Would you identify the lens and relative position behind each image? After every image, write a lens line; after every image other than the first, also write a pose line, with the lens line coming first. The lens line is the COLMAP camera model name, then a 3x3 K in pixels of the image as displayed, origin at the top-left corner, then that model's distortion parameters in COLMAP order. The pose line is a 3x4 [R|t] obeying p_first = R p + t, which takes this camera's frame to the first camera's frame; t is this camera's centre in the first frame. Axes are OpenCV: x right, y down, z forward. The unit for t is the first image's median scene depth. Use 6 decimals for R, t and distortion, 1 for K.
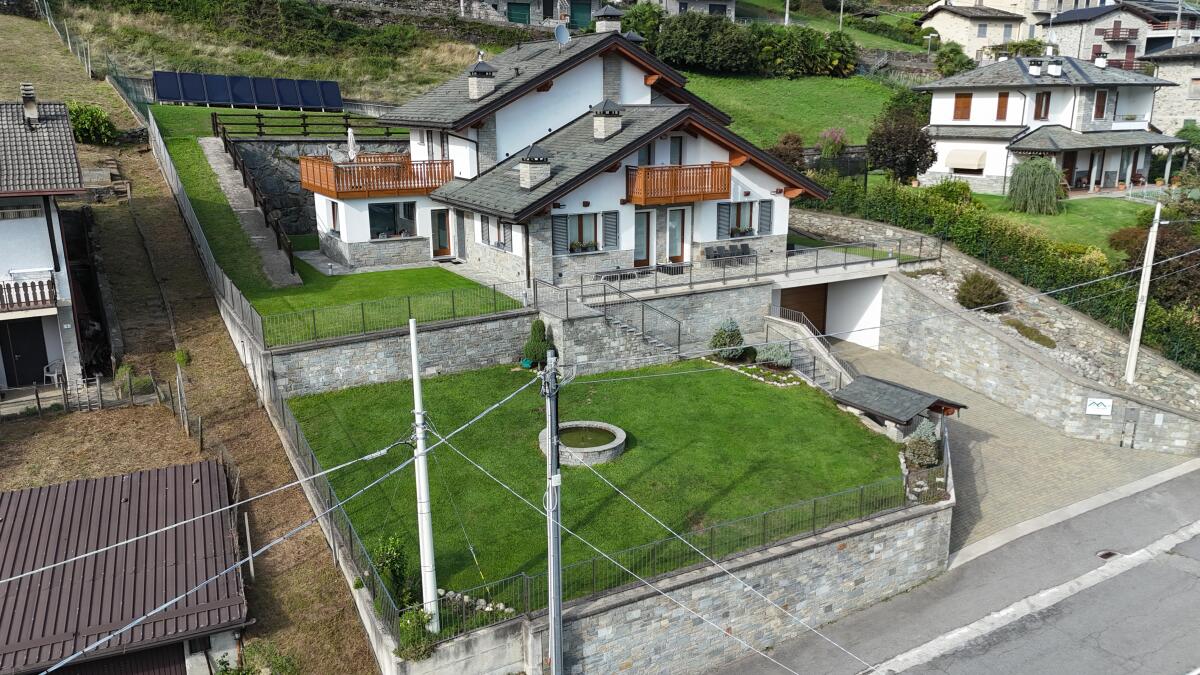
lens RADIAL K [[900.1, 0, 600.0], [0, 900.1, 337.5], [0, 0, 1]] dist [0.109423, -0.075817]
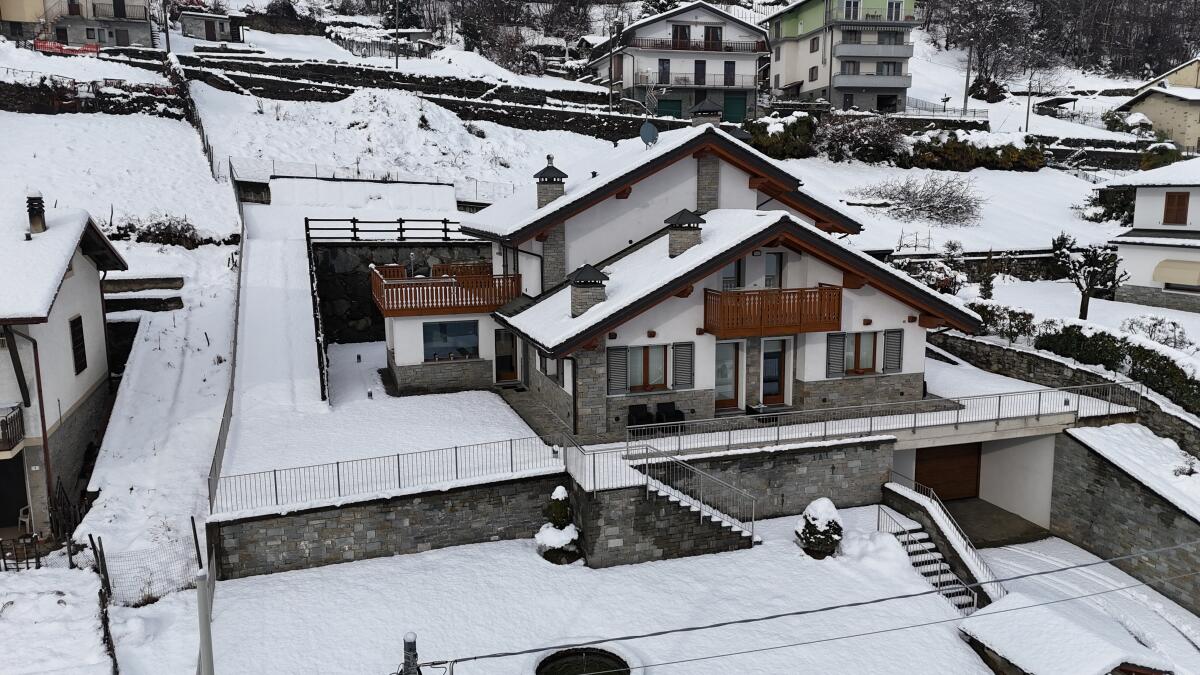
lens RADIAL K [[900.1, 0, 600.0], [0, 900.1, 337.5], [0, 0, 1]] dist [0.109423, -0.075817]
pose [[0.981819, 0.030175, -0.187407, 0.085442], [-0.047993, 0.994668, -0.091282, -0.063863], [0.183653, 0.098617, 0.978032, 0.181420]]
